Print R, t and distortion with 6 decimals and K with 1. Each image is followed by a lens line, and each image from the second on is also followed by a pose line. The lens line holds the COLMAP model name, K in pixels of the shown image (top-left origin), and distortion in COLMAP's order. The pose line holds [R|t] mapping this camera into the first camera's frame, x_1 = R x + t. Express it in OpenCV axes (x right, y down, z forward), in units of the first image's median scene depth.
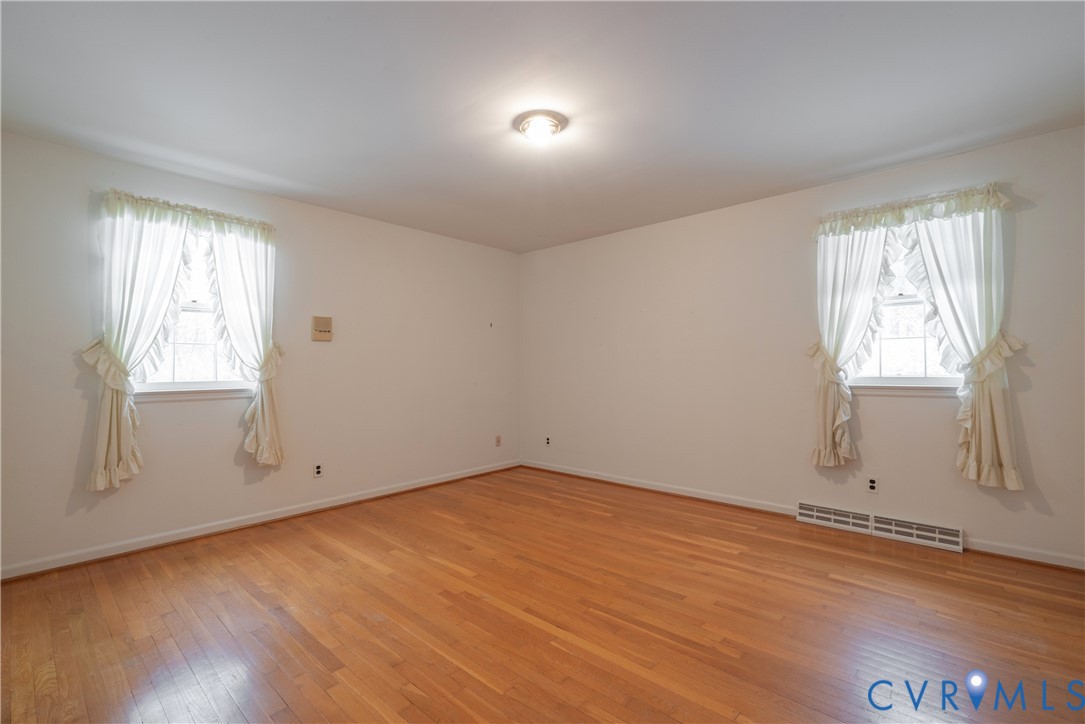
lens RADIAL K [[480.1, 0, 544.7], [0, 480.1, 364.2], [0, 0, 1]] dist [0.003337, -0.000687]
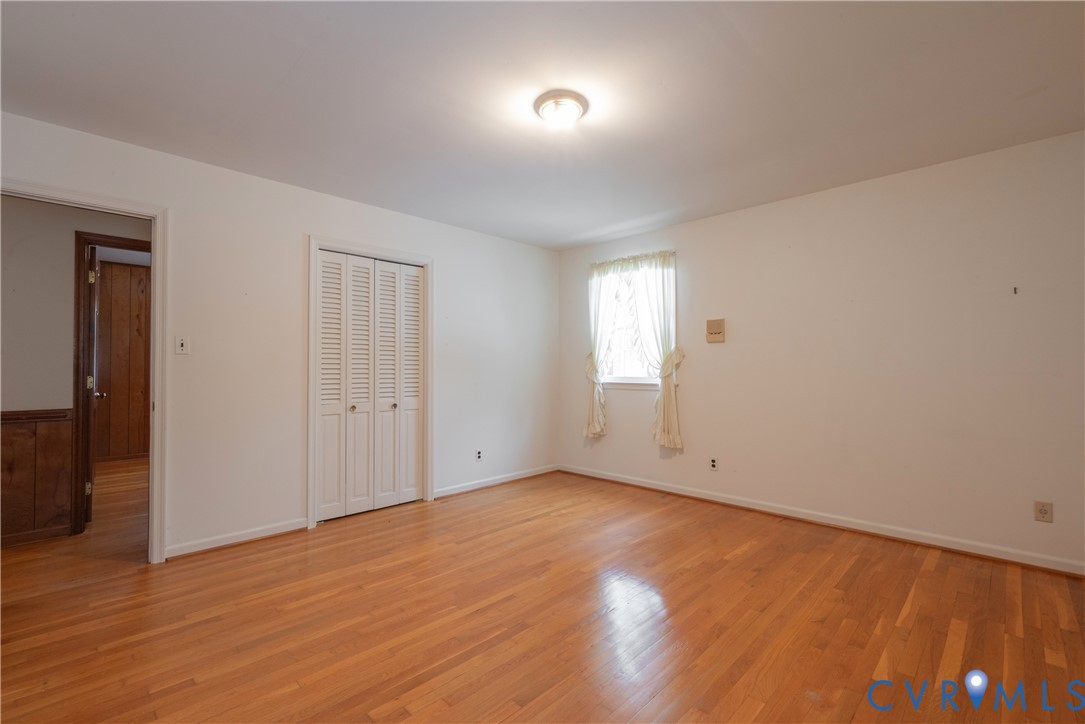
lens RADIAL K [[480.1, 0, 539.9], [0, 480.1, 365.0], [0, 0, 1]] dist [0.003337, -0.000687]
pose [[-0.043296, 0.000760, -0.999062, 0.728138], [0.004775, 0.999988, 0.000553, -0.001393], [0.999051, -0.004747, -0.043300, 0.789068]]
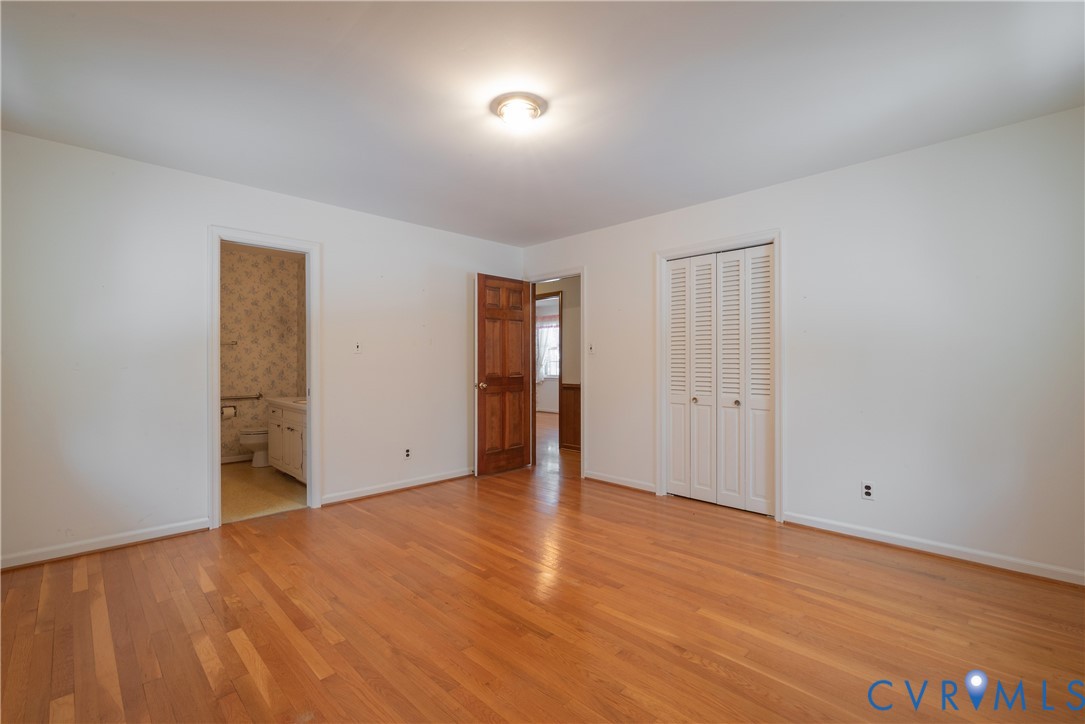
lens RADIAL K [[480.1, 0, 543.2], [0, 480.1, 360.8], [0, 0, 1]] dist [0.003337, -0.000687]
pose [[-0.998550, 0.008197, 0.053198, -0.082296], [0.007835, 0.999945, -0.007026, 0.005869], [-0.053252, -0.006599, -0.998559, 1.541303]]
